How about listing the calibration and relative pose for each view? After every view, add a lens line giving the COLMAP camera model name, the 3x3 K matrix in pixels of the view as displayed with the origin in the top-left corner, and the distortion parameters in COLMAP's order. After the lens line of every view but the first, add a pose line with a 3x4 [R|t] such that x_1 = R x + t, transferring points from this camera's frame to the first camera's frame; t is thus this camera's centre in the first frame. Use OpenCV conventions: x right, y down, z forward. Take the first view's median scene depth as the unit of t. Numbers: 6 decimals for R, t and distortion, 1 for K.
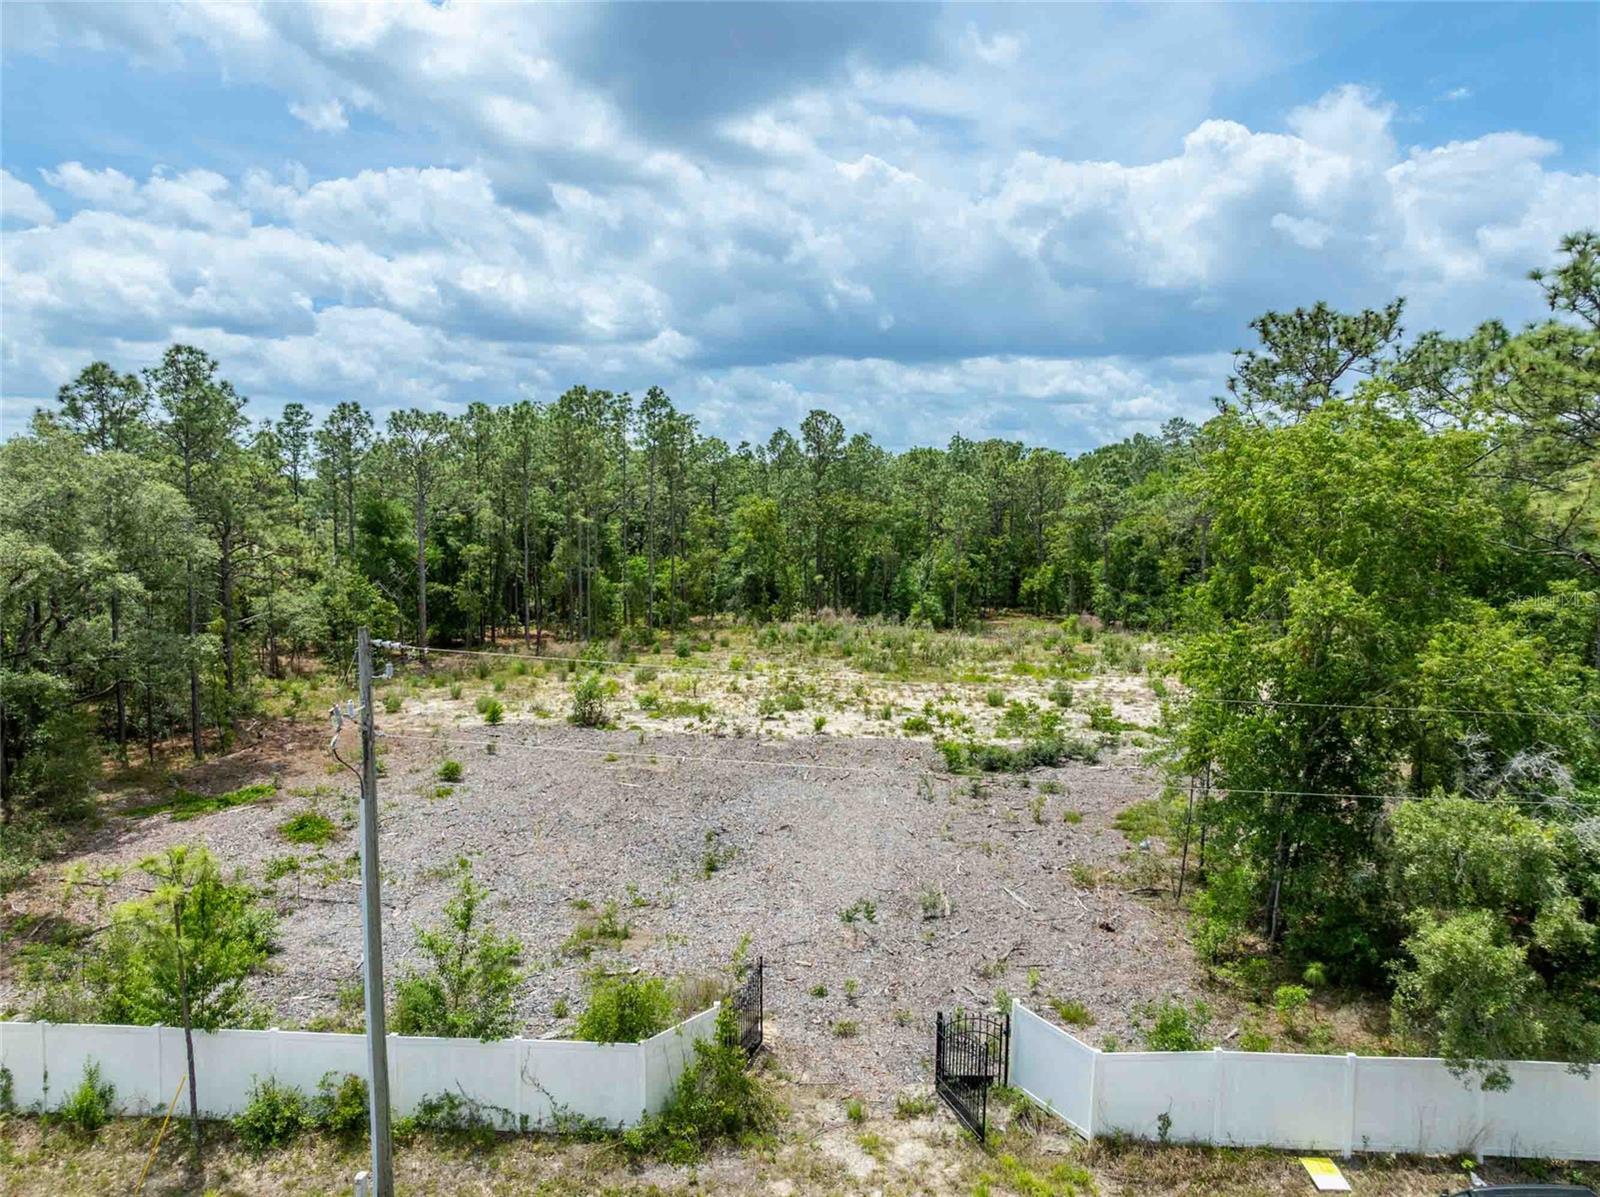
lens RADIAL K [[1121.9, 0, 804.5], [0, 1121.9, 599.7], [0, 0, 1]] dist [-0.049411, 0.020372]
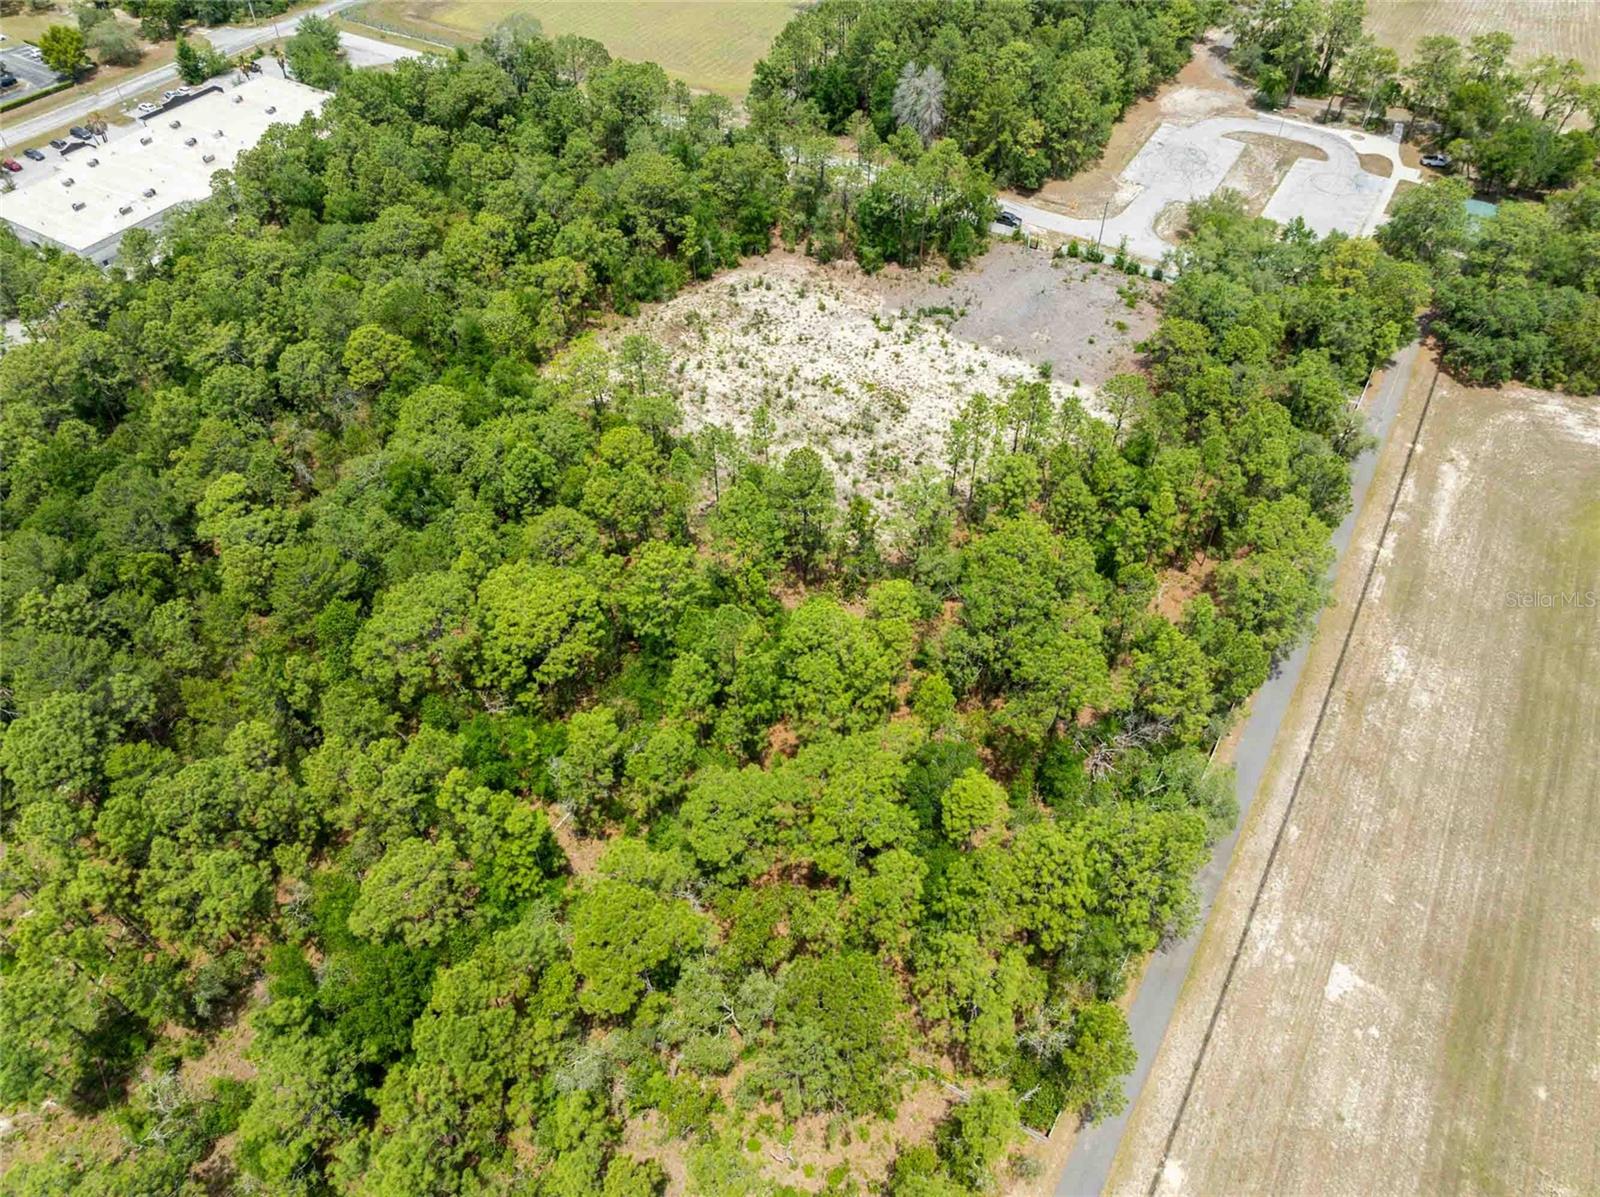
lens RADIAL K [[1121.9, 0, 806.7], [0, 1121.9, 597.2], [0, 0, 1]] dist [-0.049411, 0.020372]
pose [[-0.886863, -0.342100, 0.310551, -0.904655], [0.033140, 0.623310, 0.781272, -2.230942], [-0.460843, 0.703173, -0.541453, 3.982587]]
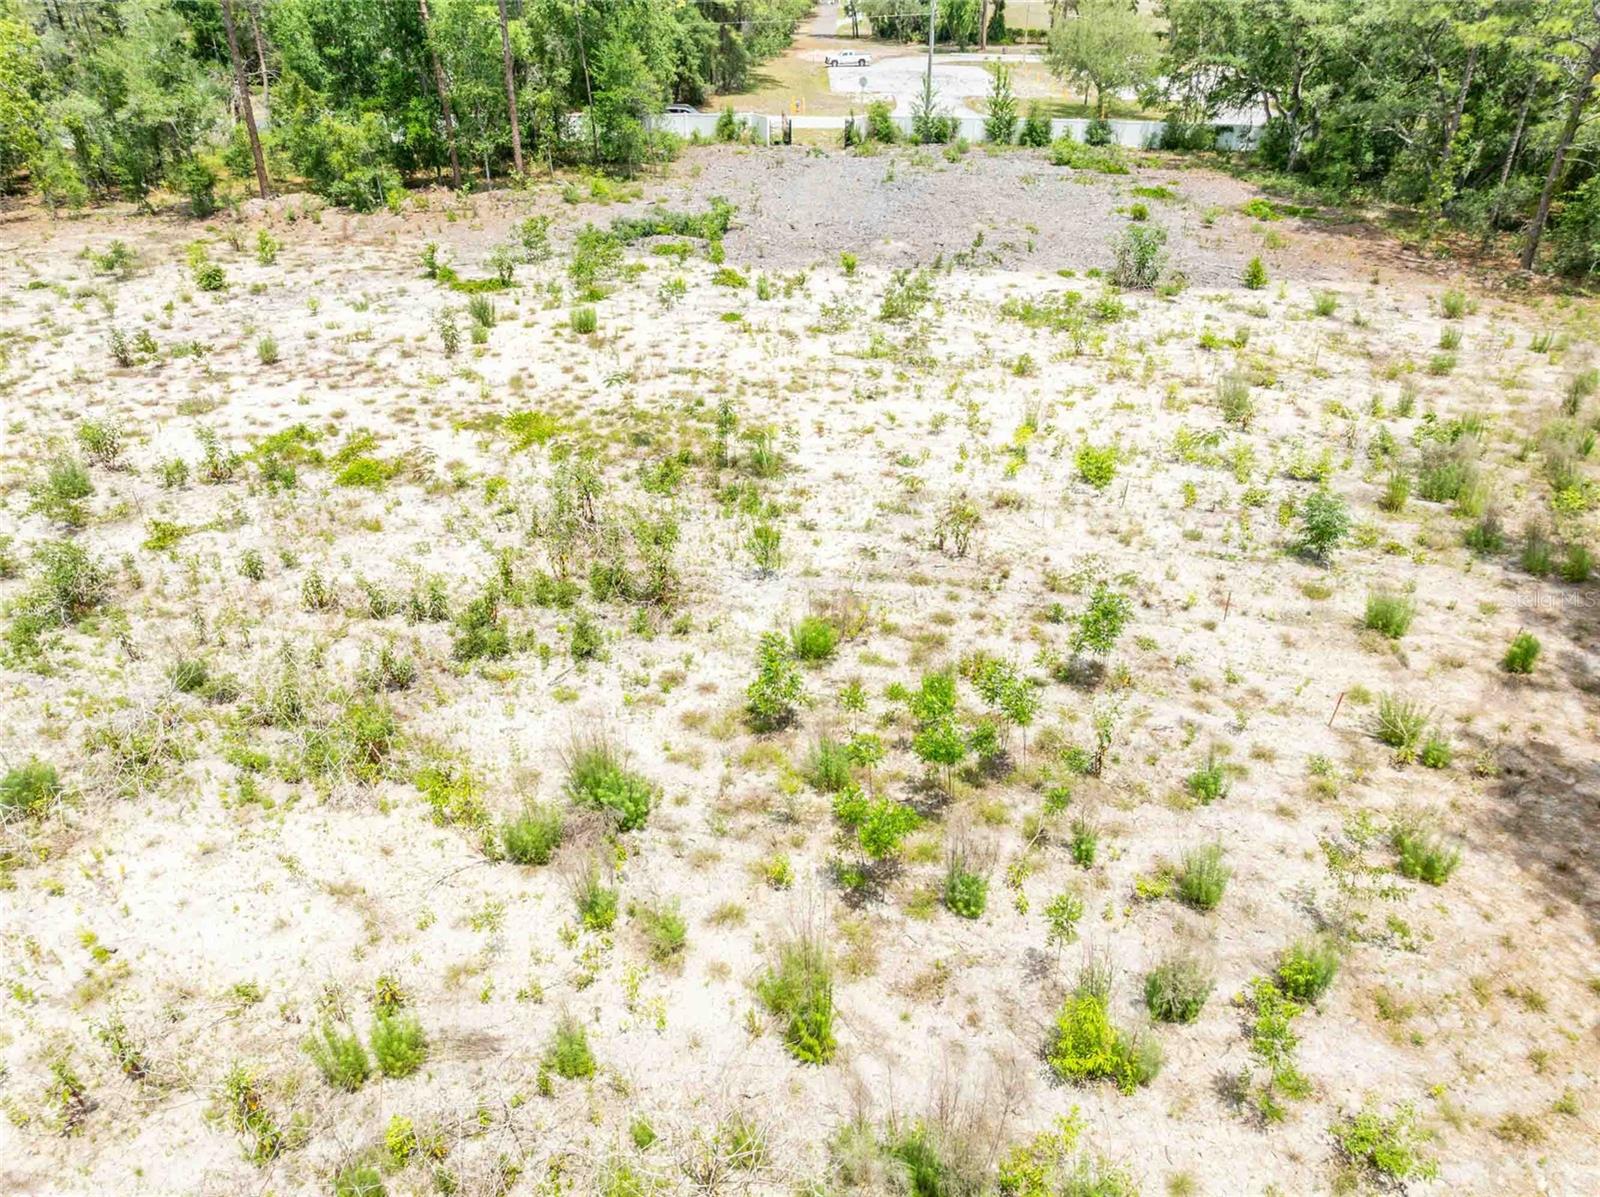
lens RADIAL K [[1121.9, 0, 812.1], [0, 1121.9, 593.1], [0, 0, 1]] dist [-0.049411, 0.020372]
pose [[-0.999385, 0.007354, -0.034293, 0.085221], [-0.014239, 0.808501, 0.588322, -0.216889], [0.032053, 0.588449, -0.807899, 2.148268]]
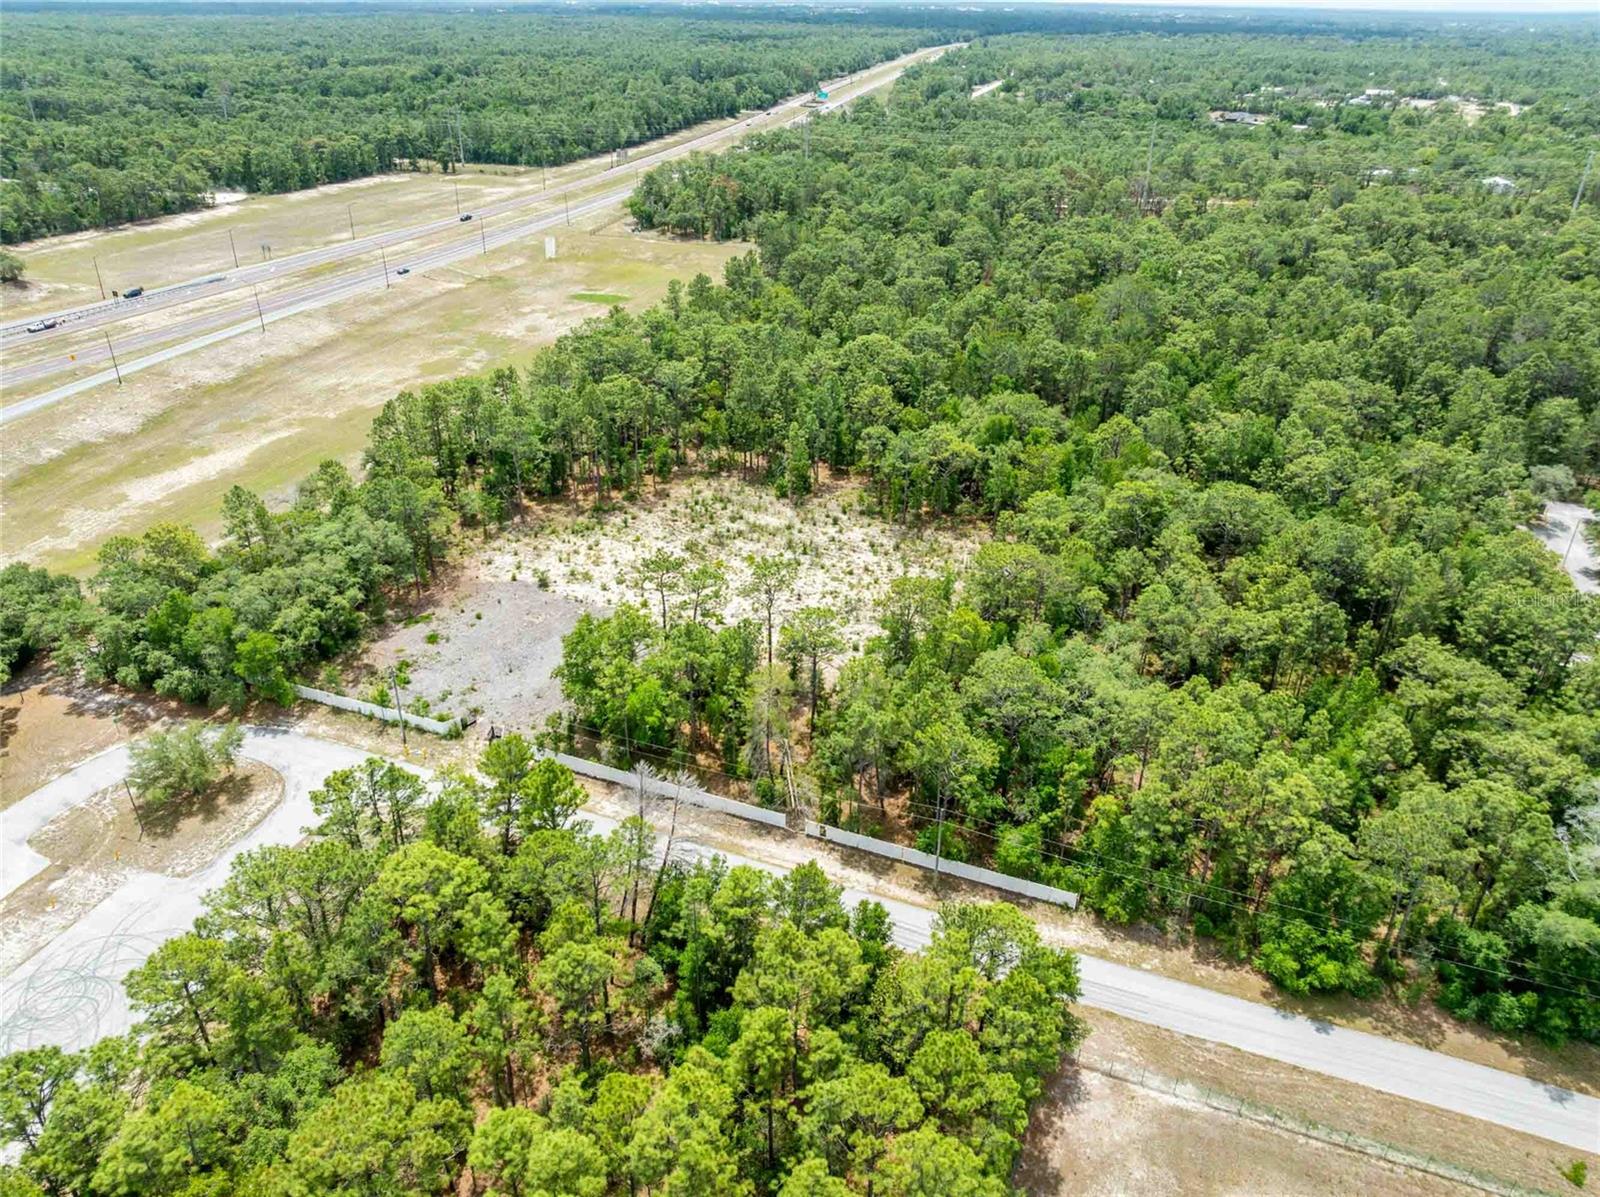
lens RADIAL K [[1121.9, 0, 807.1], [0, 1121.9, 583.7], [0, 0, 1]] dist [-0.049411, 0.020372]
pose [[0.949697, 0.150598, -0.274584, 1.512606], [-0.032986, 0.920012, 0.390500, -1.263358], [0.311429, -0.361799, 0.878700, -1.603532]]
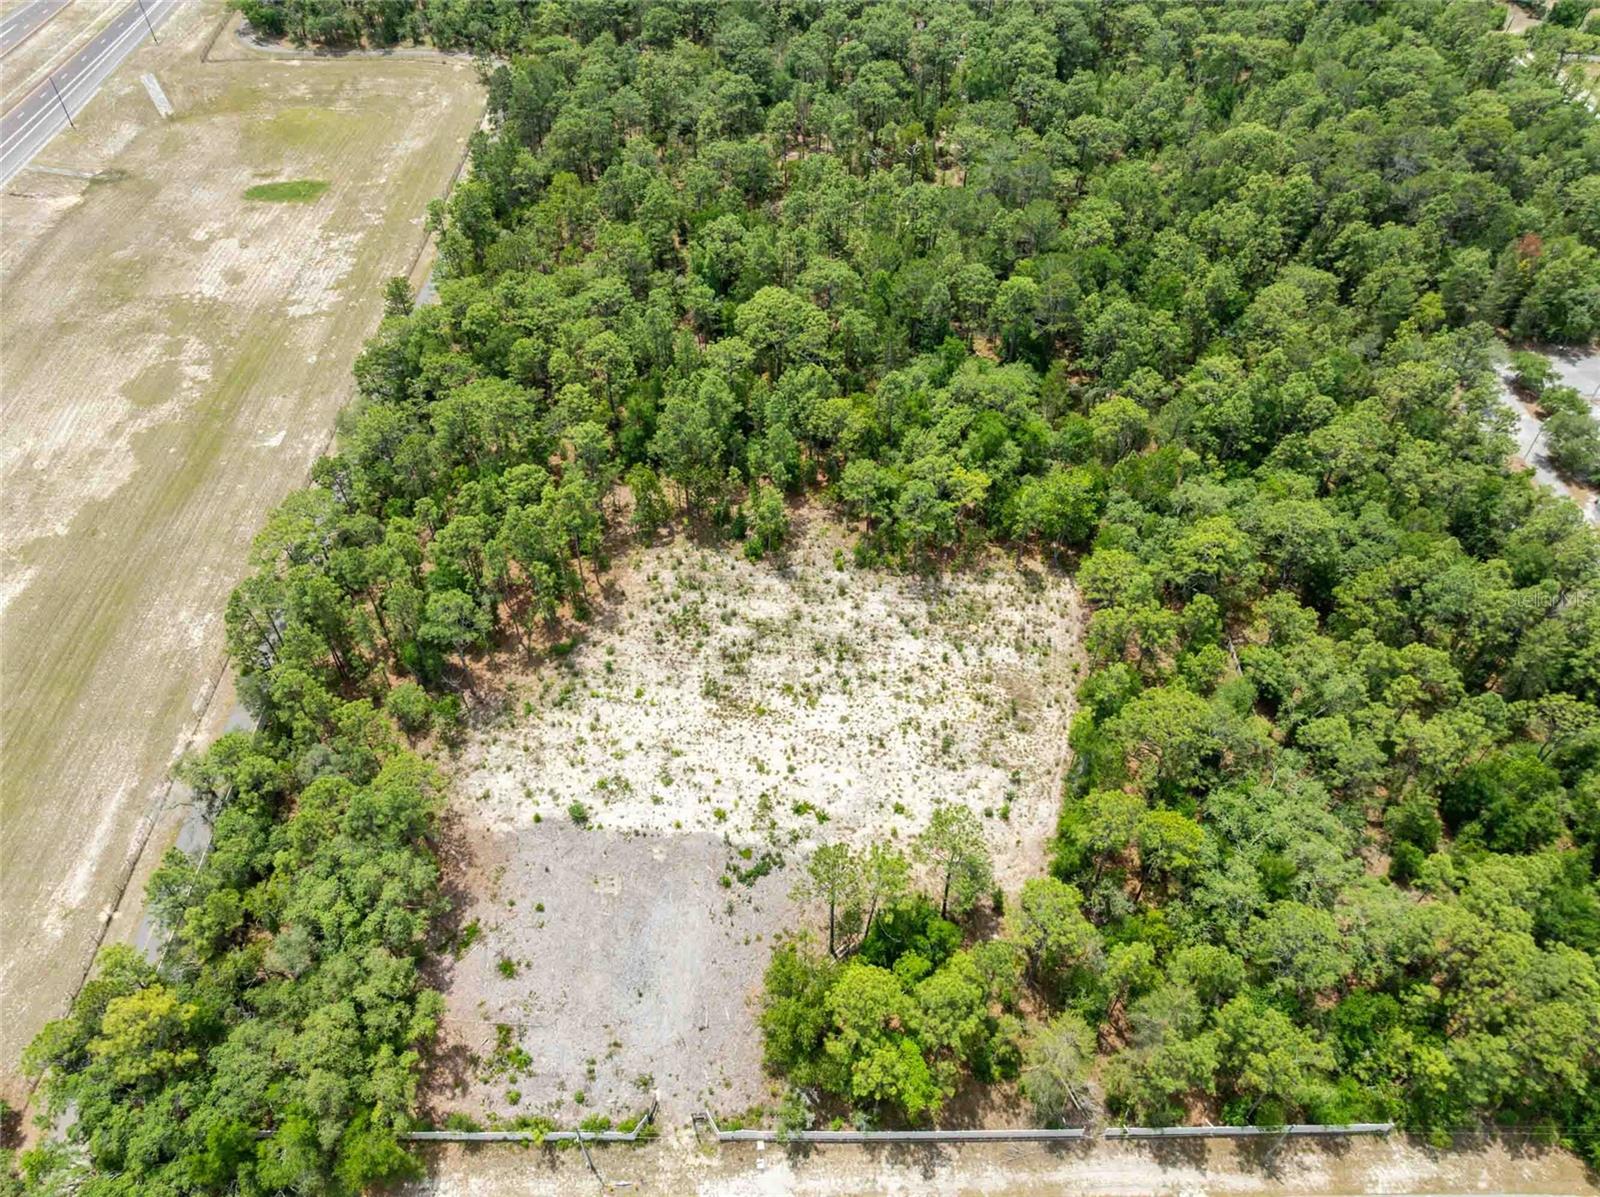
lens RADIAL K [[1121.9, 0, 802.0], [0, 1121.9, 587.7], [0, 0, 1]] dist [-0.049411, 0.020372]
pose [[0.998259, -0.044029, 0.039256, 0.241581], [0.007687, 0.756923, 0.653458, -2.137510], [-0.058485, -0.652019, 0.755944, -0.568455]]
